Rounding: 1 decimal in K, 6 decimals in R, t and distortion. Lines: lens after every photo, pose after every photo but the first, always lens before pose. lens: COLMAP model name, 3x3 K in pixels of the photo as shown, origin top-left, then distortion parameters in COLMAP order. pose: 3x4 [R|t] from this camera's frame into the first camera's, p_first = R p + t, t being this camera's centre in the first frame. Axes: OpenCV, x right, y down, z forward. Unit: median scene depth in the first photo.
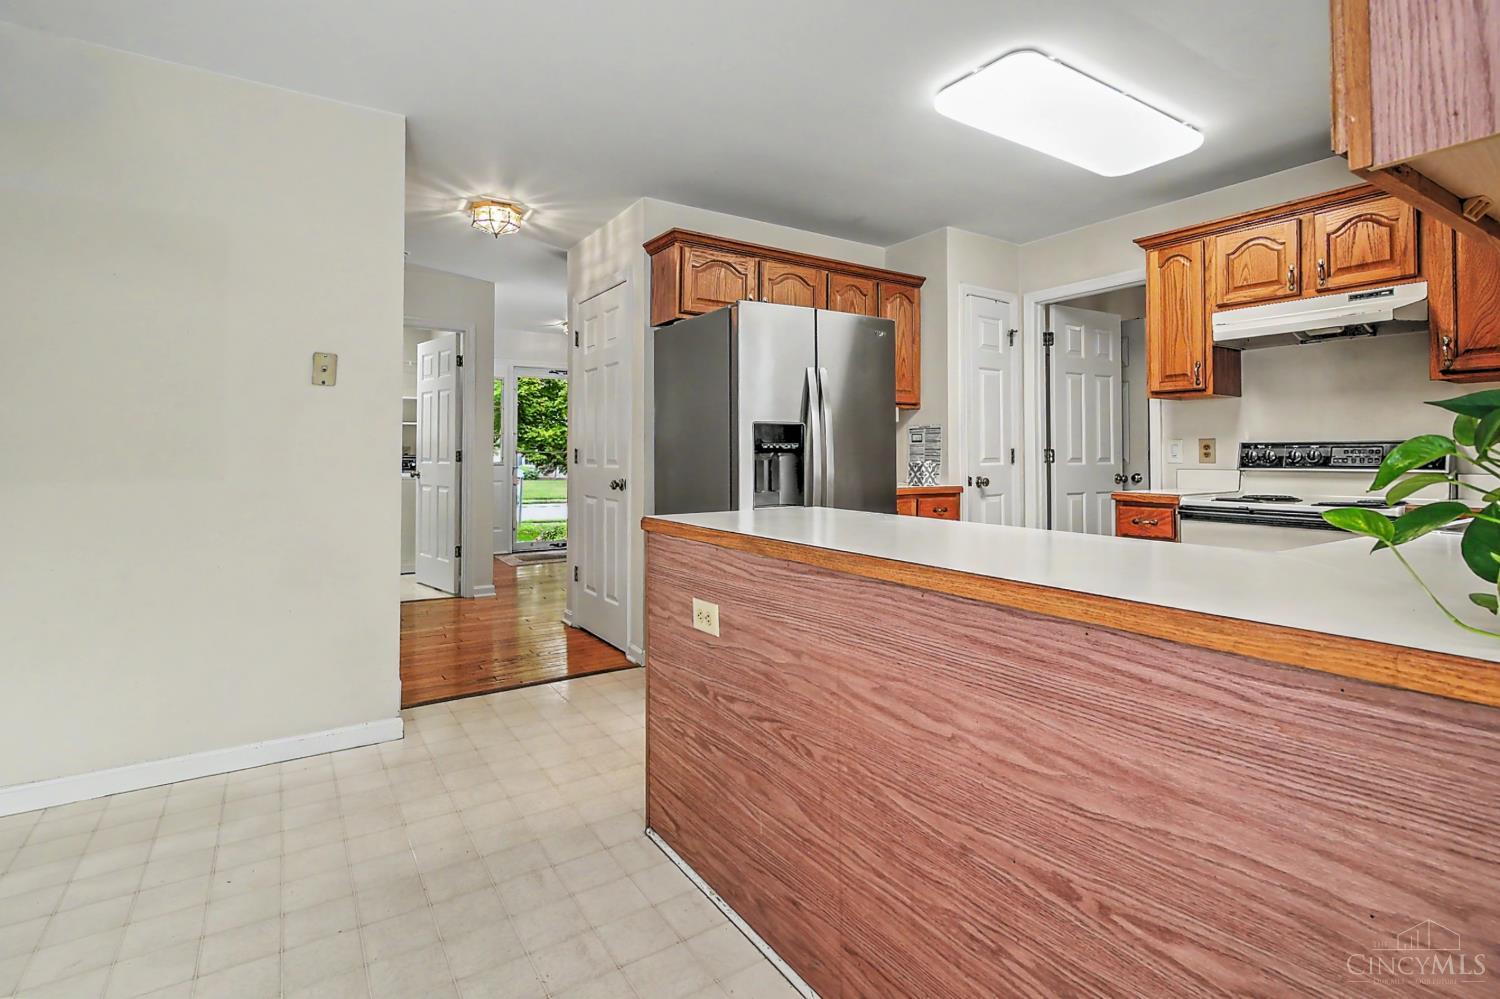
lens RADIAL K [[716.1, 0, 745.1], [0, 716.1, 439.2], [0, 0, 1]] dist [0.004031, 0.000572]
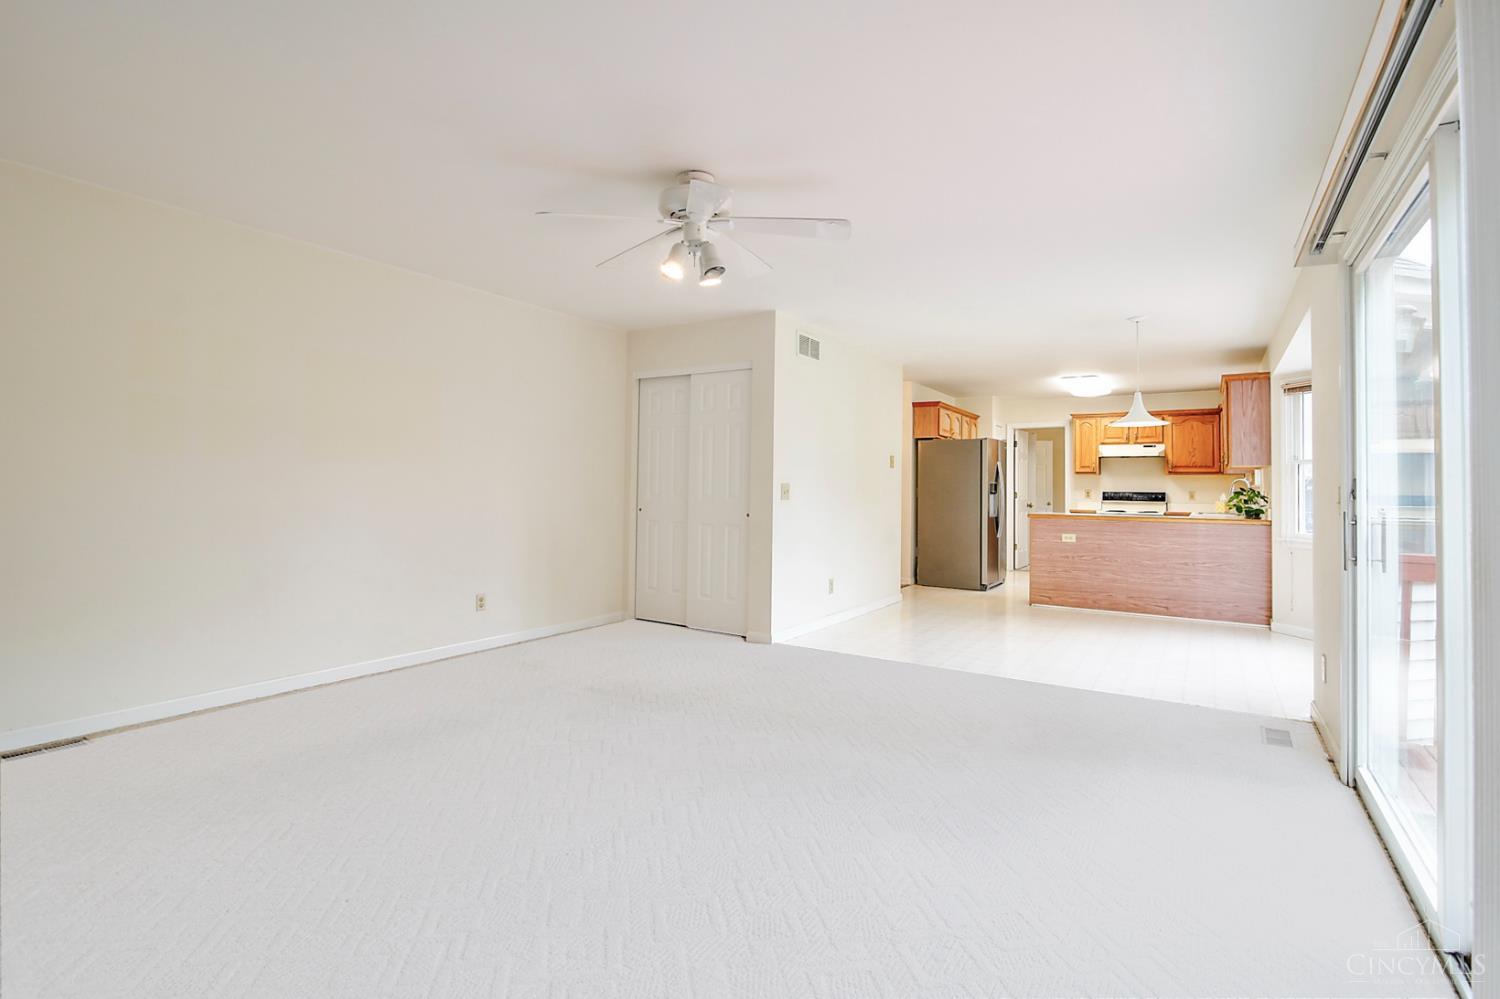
lens RADIAL K [[710.9, 0, 749.5], [0, 710.9, 468.5], [0, 0, 1]] dist [0.000323, -0.000706]
pose [[0.910231, 0.023046, 0.413460, -2.124549], [-0.020138, 0.999732, -0.011390, -0.032543], [-0.413611, 0.002041, 0.910451, -1.178089]]
